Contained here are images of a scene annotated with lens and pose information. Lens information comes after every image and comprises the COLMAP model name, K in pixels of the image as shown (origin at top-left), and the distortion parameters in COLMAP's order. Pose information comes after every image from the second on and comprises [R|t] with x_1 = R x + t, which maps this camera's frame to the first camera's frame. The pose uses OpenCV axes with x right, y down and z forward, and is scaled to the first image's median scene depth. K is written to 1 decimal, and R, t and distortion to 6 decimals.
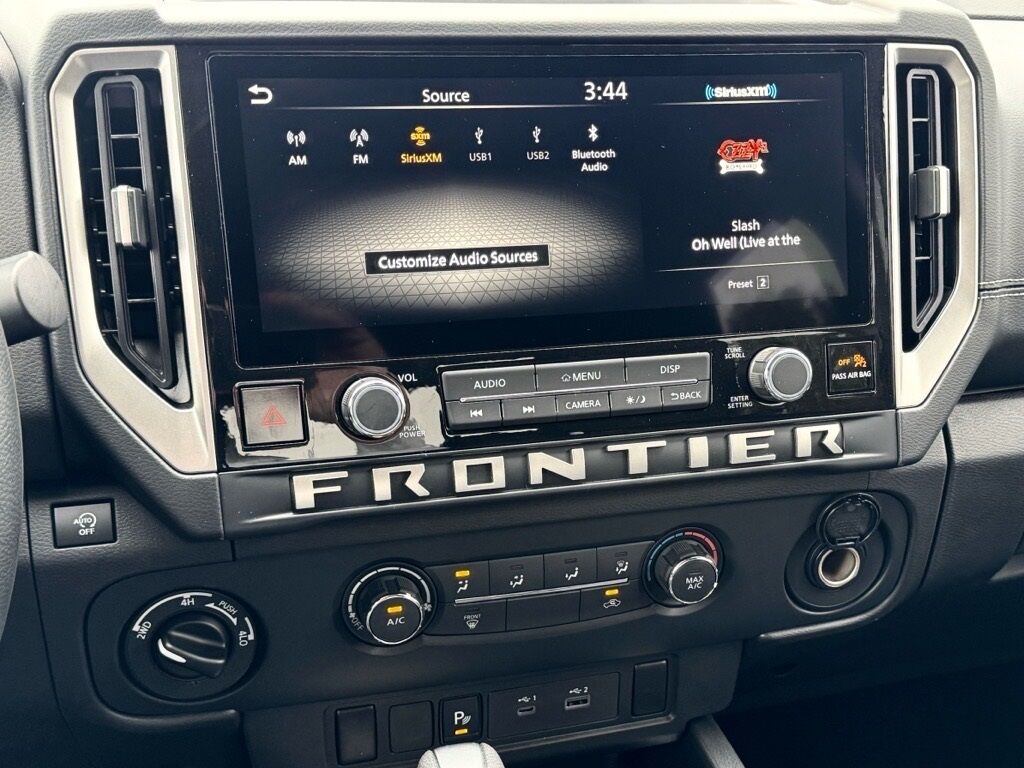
lens RADIAL K [[1389.7, 0, 604.8], [0, 1389.7, 436.5], [0, 0, 1]] dist [0.174792, 0.000000]
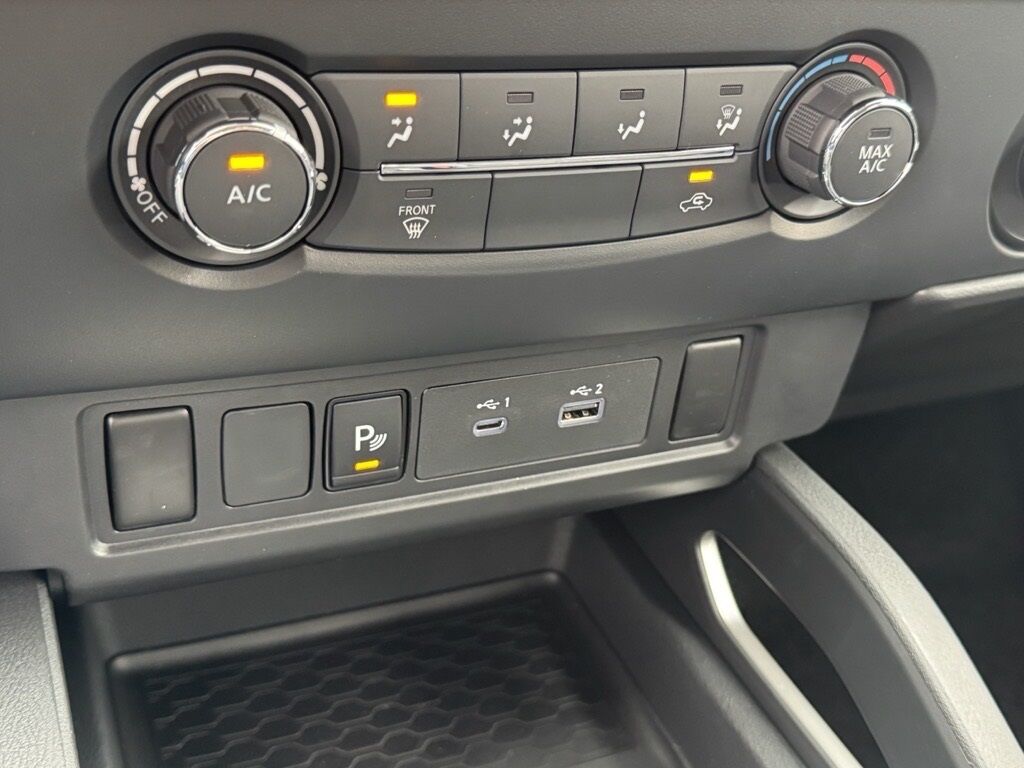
lens RADIAL K [[1198.1, 0, 511.8], [0, 1198.1, 385.9], [0, 0, 1]] dist [0.110080, 0.000000]
pose [[0.991298, 0.006938, 0.131450, -0.117980], [-0.022575, 0.992776, 0.117843, 0.142898], [-0.129683, -0.119785, 0.984294, 0.627994]]
